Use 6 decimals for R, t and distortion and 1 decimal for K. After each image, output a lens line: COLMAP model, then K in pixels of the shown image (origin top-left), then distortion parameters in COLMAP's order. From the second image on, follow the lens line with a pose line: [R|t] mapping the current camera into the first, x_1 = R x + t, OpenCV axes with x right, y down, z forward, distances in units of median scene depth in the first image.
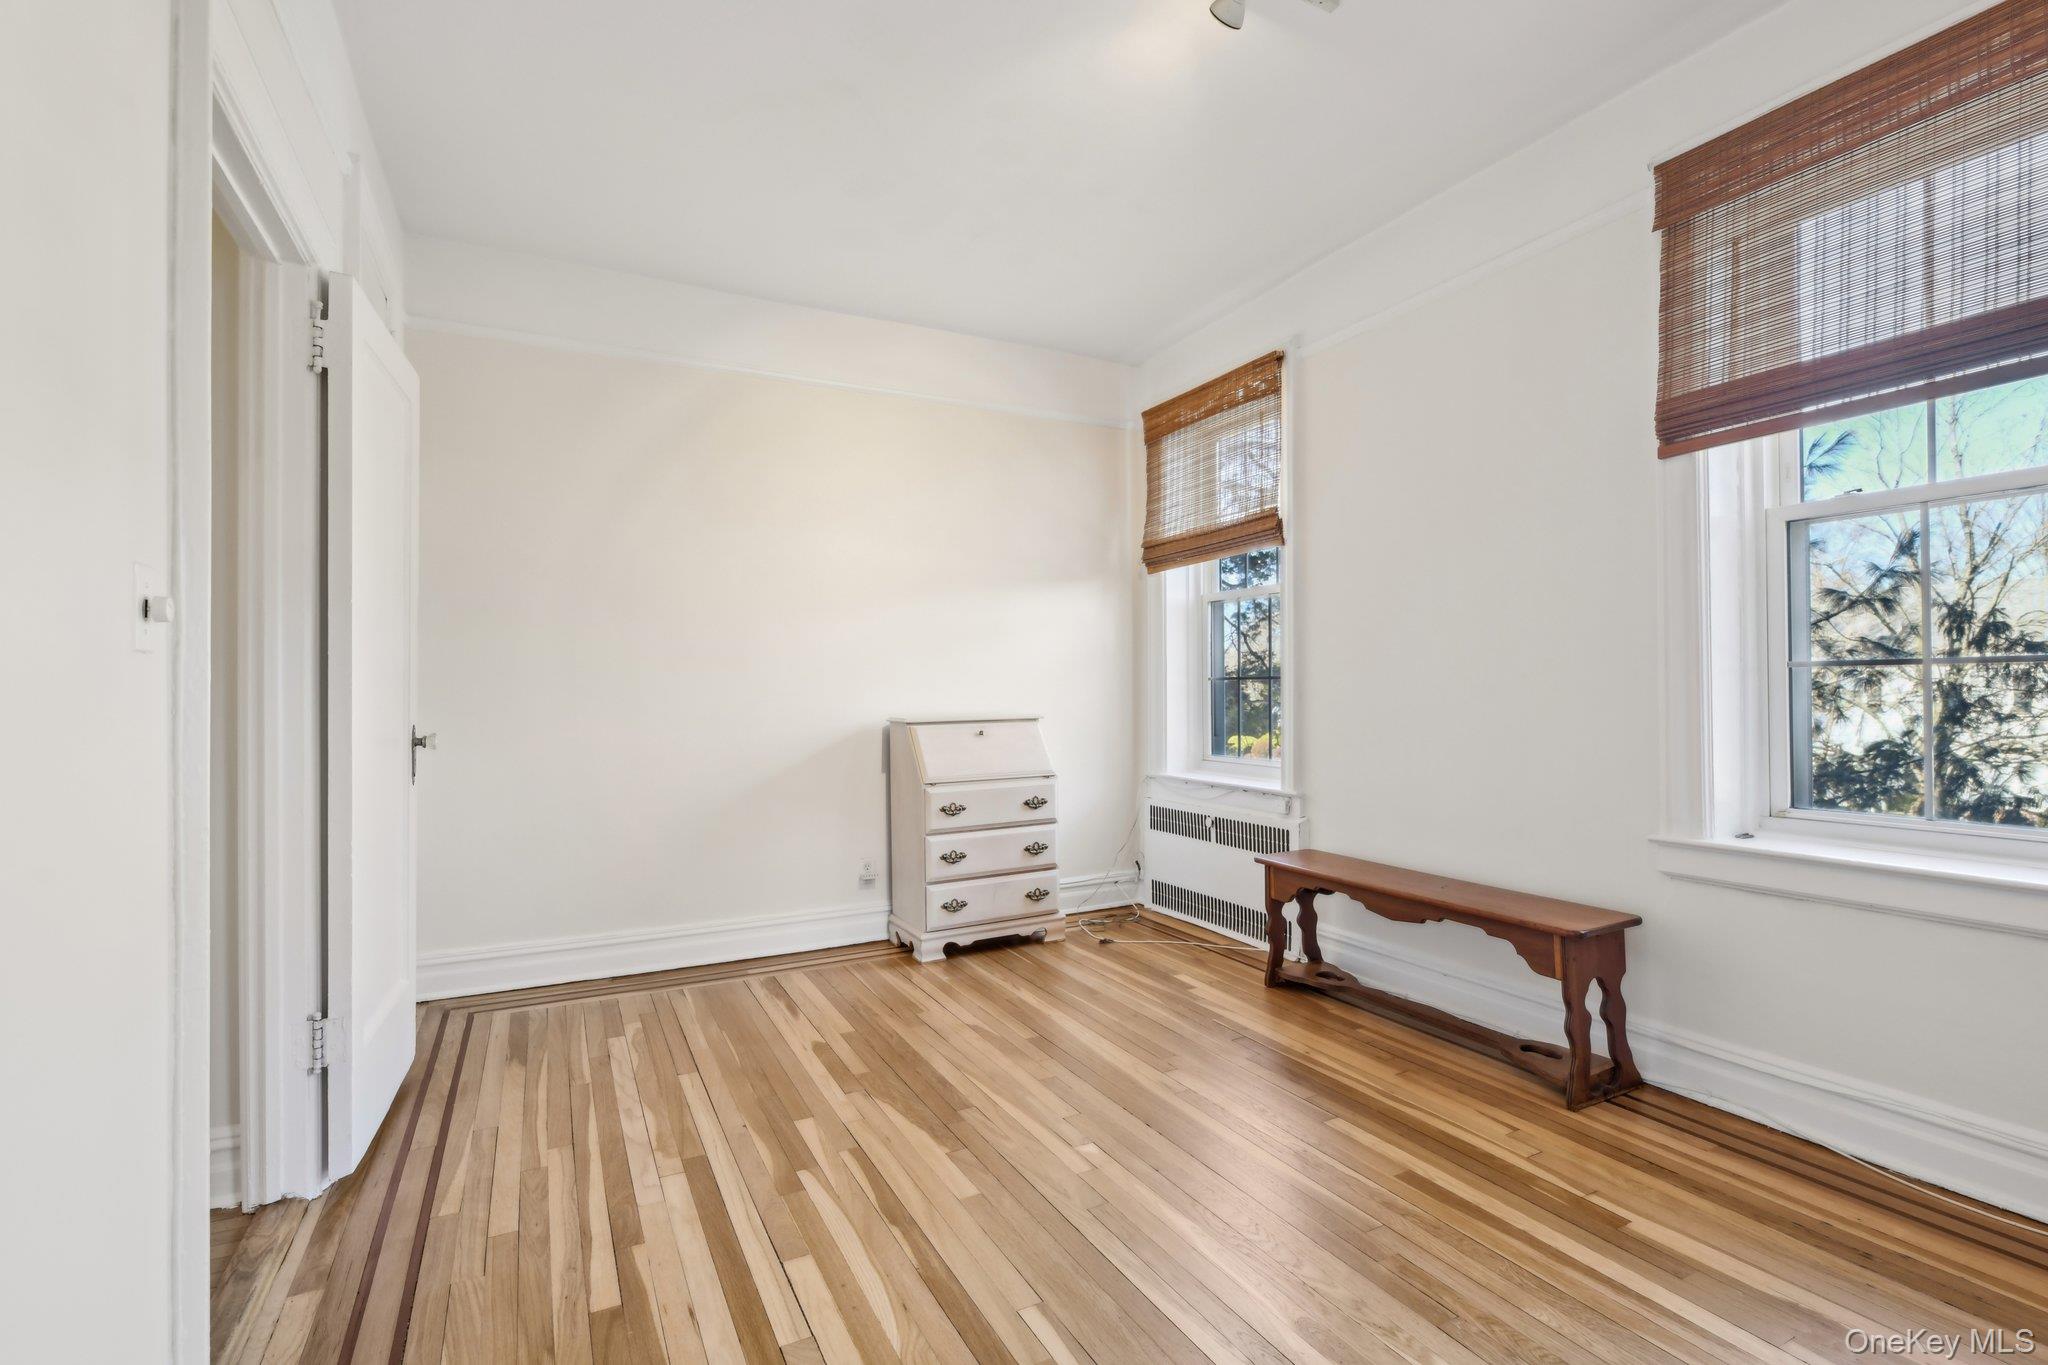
lens RADIAL K [[938.2, 0, 1025.7], [0, 938.2, 699.8], [0, 0, 1]] dist [0.001583, -0.000166]
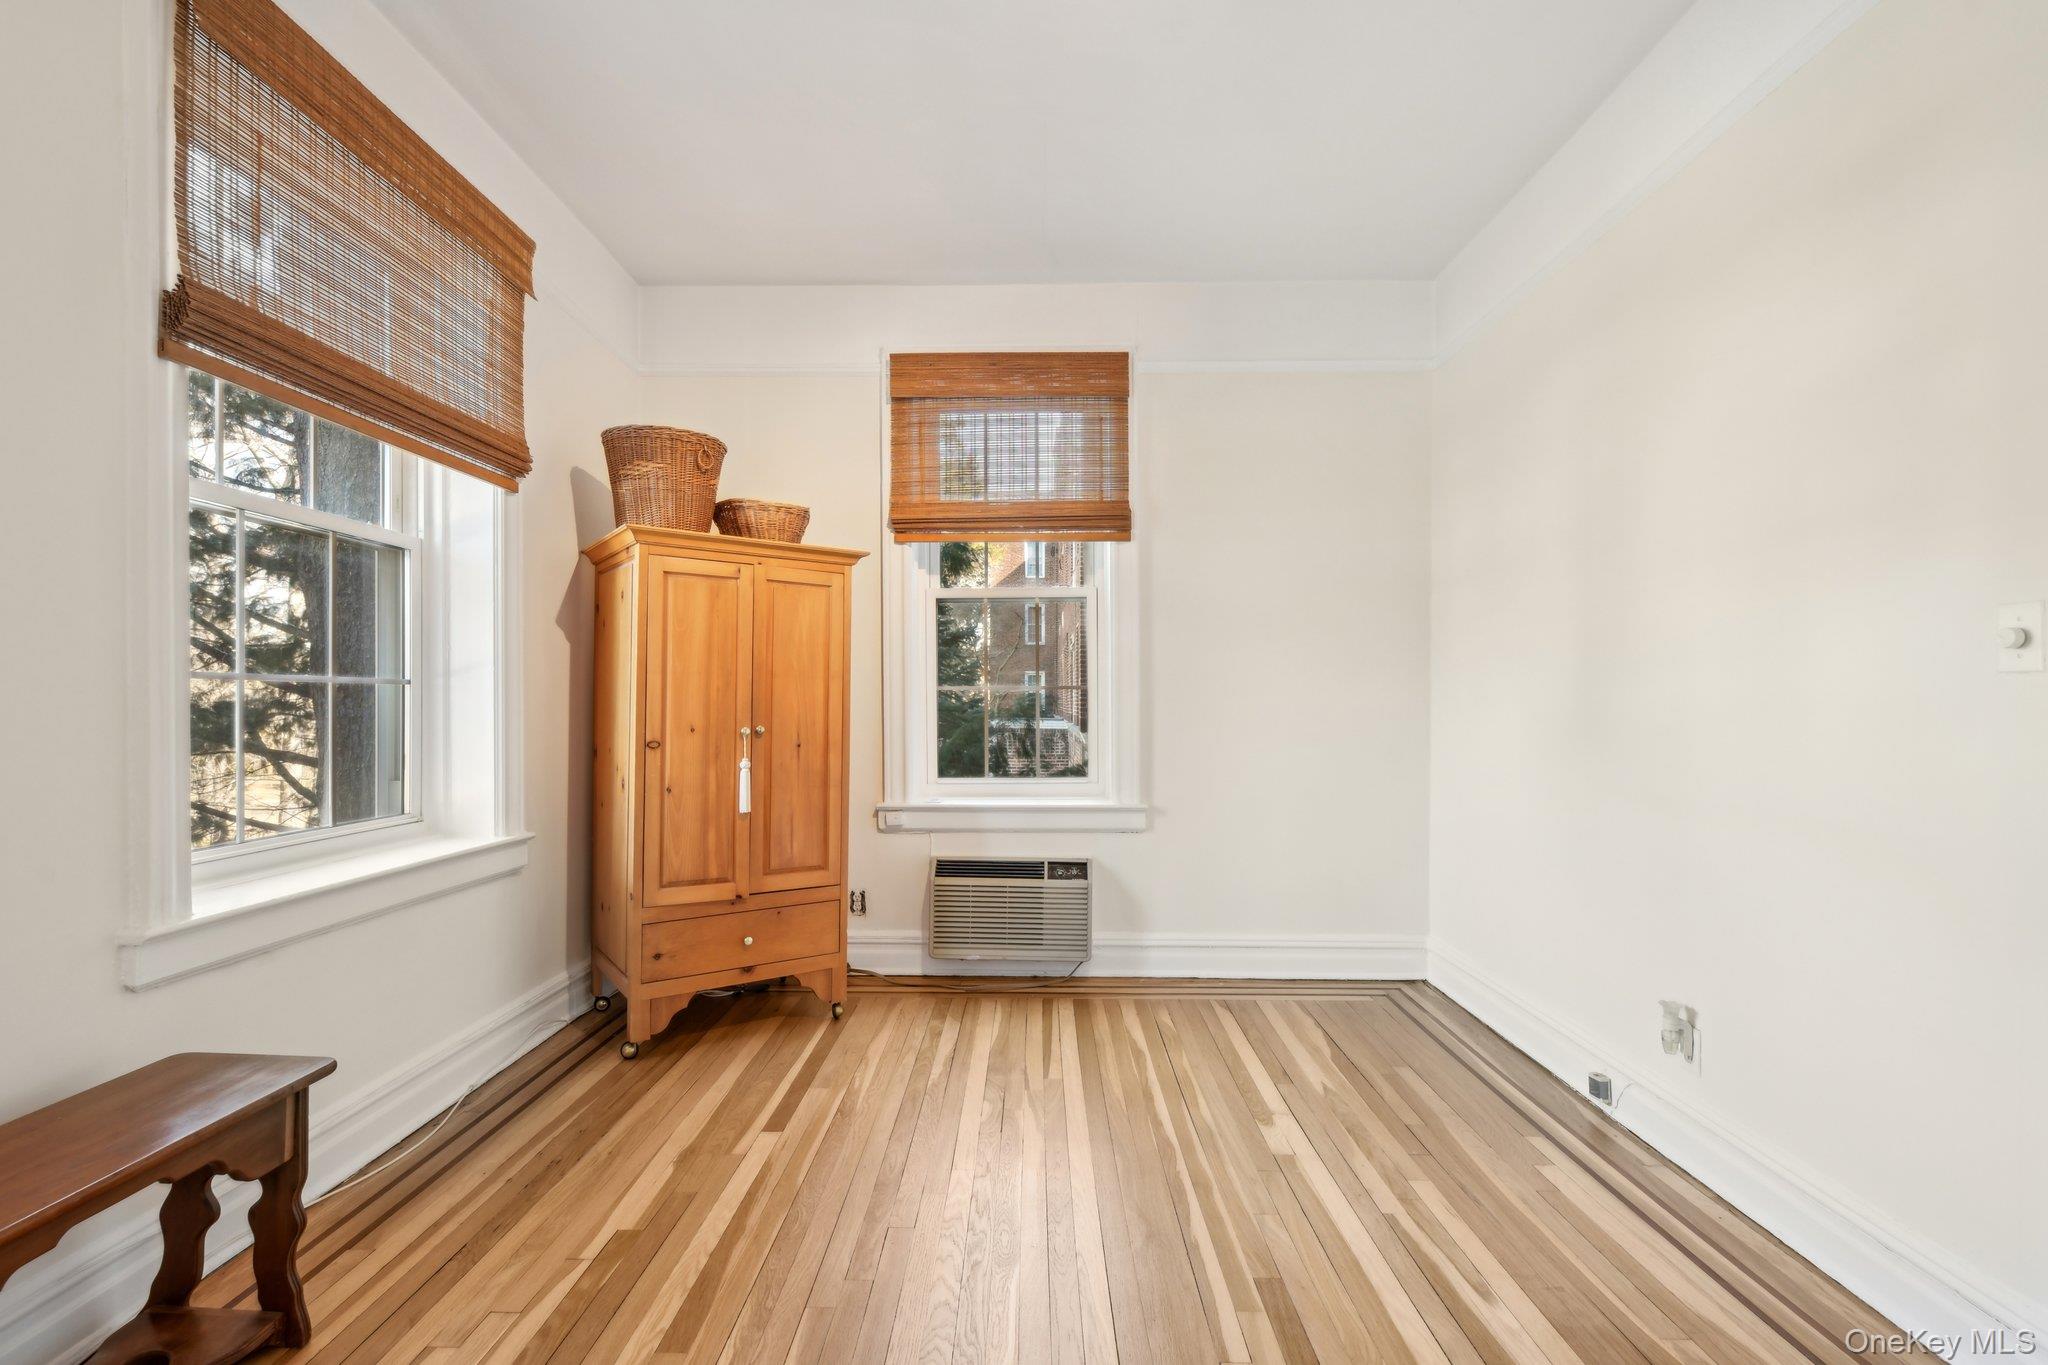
lens RADIAL K [[938.2, 0, 1025.7], [0, 938.2, 699.8], [0, 0, 1]] dist [0.001583, -0.000166]
pose [[-0.878866, 0.004790, 0.477045, -0.214418], [0.003624, 0.999988, -0.003364, -0.011341], [-0.477056, -0.001227, -0.878872, 1.583437]]
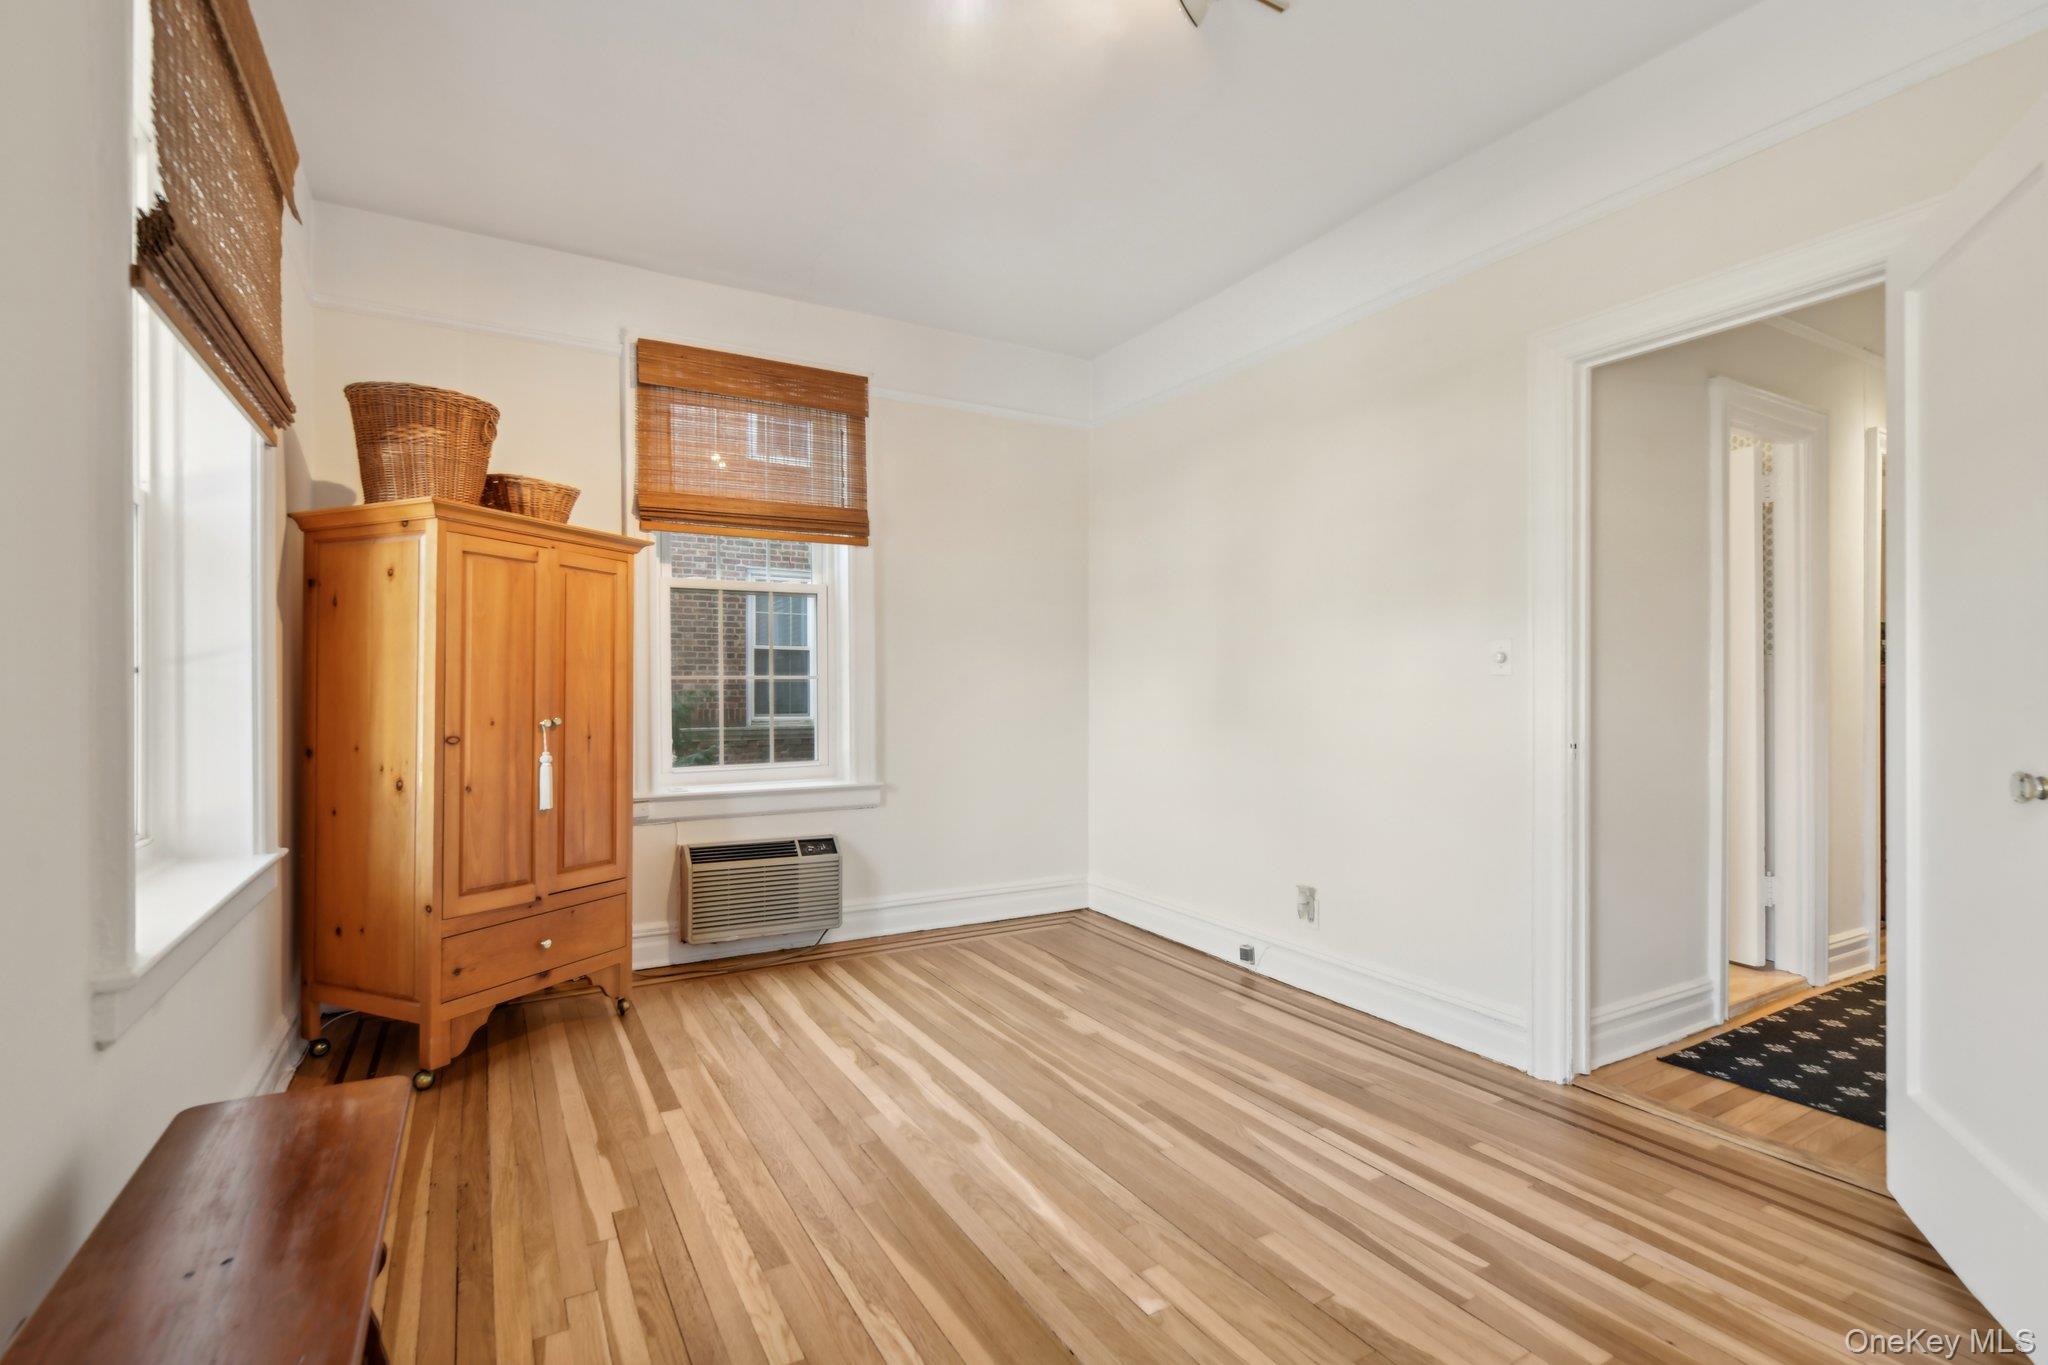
lens RADIAL K [[950.6, 0, 1024.0], [0, 950.6, 682.5], [0, 0, 1]] dist [-0.000206, -0.000372]
pose [[-0.998949, 0.005364, -0.045520, 0.223213], [0.005557, 0.999976, -0.004110, -0.019927], [0.045497, -0.004359, -0.998955, 1.947666]]
